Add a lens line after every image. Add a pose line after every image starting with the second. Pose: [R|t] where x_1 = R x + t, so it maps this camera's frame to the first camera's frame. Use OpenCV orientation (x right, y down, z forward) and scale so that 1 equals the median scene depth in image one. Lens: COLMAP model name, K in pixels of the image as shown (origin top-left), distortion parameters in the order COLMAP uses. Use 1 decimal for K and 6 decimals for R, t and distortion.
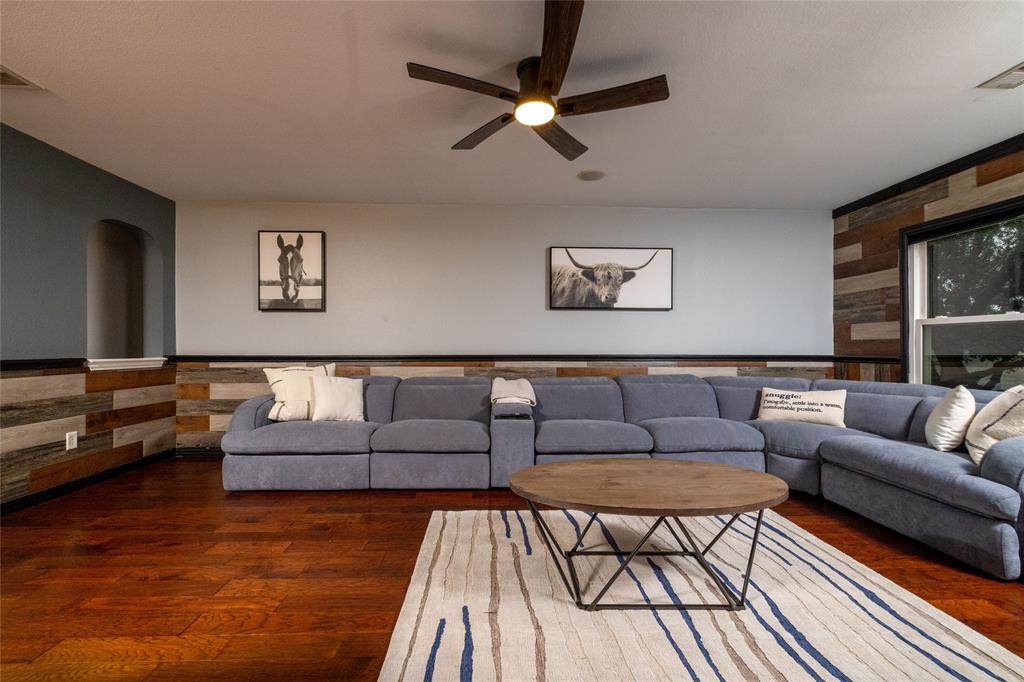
lens RADIAL K [[438.8, 0, 508.3], [0, 438.8, 344.0], [0, 0, 1]] dist [-0.000454, -0.000369]
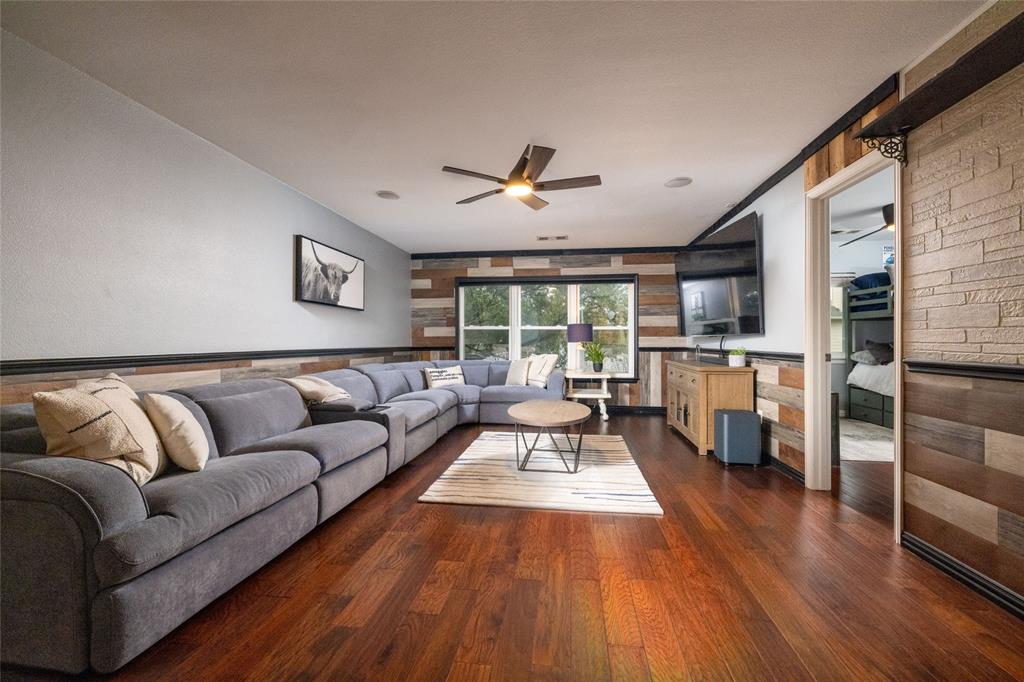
lens RADIAL K [[438.8, 0, 509.5], [0, 438.8, 339.8], [0, 0, 1]] dist [-0.000454, -0.000369]
pose [[0.160767, 0.000522, 0.986992, -0.764533], [-0.005237, 0.999986, 0.000325, -0.000040], [-0.986978, -0.005221, 0.160768, 0.405206]]
